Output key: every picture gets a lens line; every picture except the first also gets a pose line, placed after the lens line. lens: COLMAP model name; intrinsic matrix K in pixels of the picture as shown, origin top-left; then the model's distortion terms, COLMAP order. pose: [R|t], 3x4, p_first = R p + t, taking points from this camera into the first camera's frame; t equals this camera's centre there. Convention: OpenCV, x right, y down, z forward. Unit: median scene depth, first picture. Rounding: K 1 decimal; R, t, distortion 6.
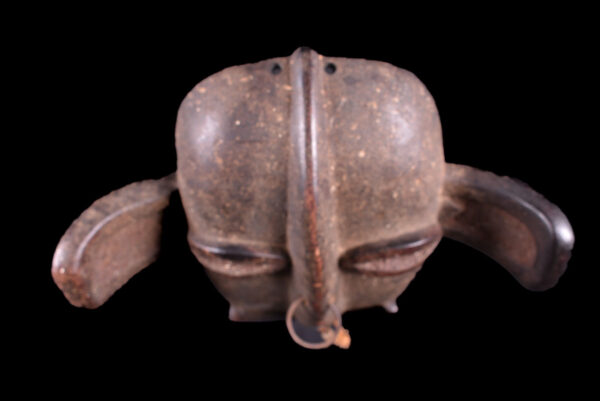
lens RADIAL K [[676.6, 0, 301.9], [0, 676.6, 200.6], [0, 0, 1]] dist [-0.064316, 0.000000]
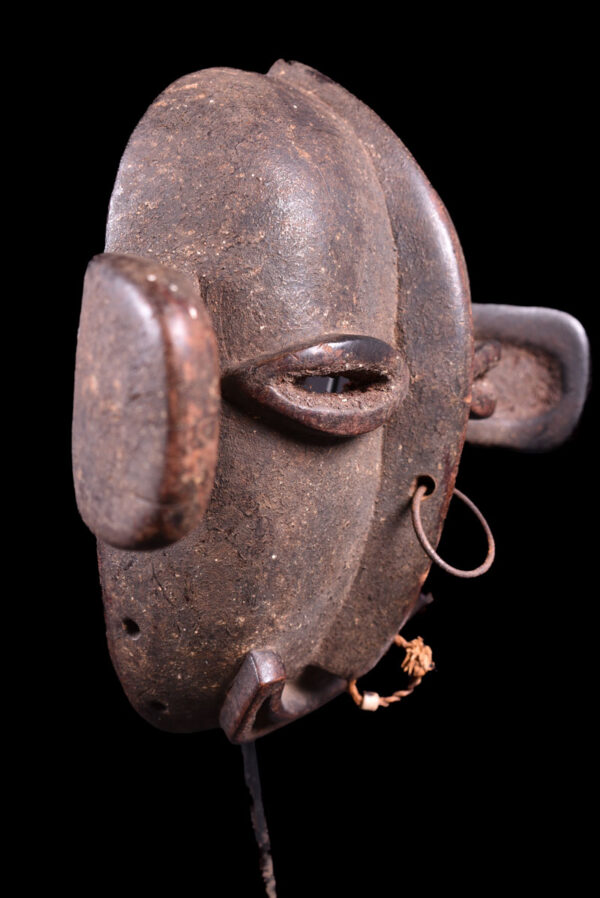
lens RADIAL K [[1012.6, 0, 296.9], [0, 1012.6, 447.0], [0, 0, 1]] dist [-0.064316, 0.000000]
pose [[0.554312, -0.042268, 0.831235, -0.794914], [0.571130, 0.745791, -0.342937, 0.382166], [-0.605432, 0.664838, 0.437542, 0.802548]]
